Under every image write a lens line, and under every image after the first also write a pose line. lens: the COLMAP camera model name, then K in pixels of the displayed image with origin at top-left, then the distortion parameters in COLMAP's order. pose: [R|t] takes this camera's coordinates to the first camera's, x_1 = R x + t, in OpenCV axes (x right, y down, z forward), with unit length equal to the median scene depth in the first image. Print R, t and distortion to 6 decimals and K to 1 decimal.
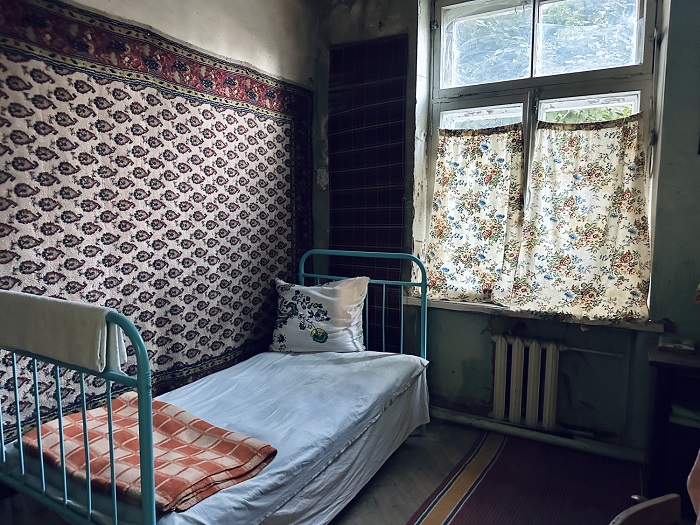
lens RADIAL K [[487.3, 0, 347.7], [0, 487.3, 264.6], [0, 0, 1]] dist [0.006368, -0.004036]
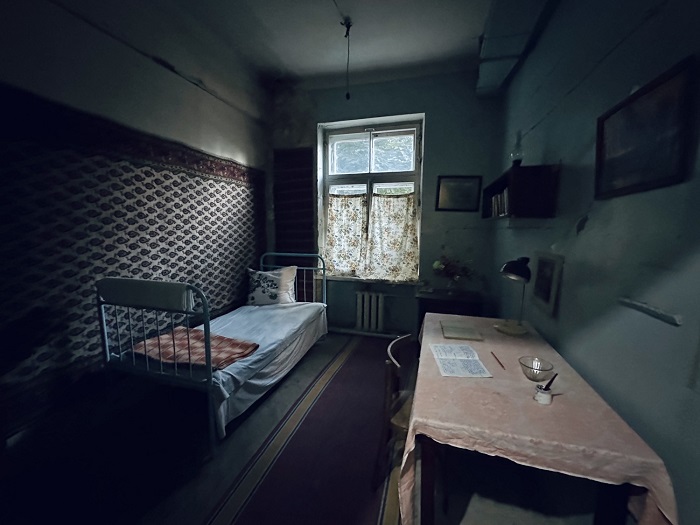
lens RADIAL K [[279.9, 0, 347.3], [0, 279.9, 265.3], [0, 0, 1]] dist [0.001607, 0.000057]
pose [[0.972511, -0.029128, 0.231027, -0.025803], [0.023129, 0.999322, 0.028633, -0.007036], [-0.231705, -0.022502, 0.972526, -0.222050]]
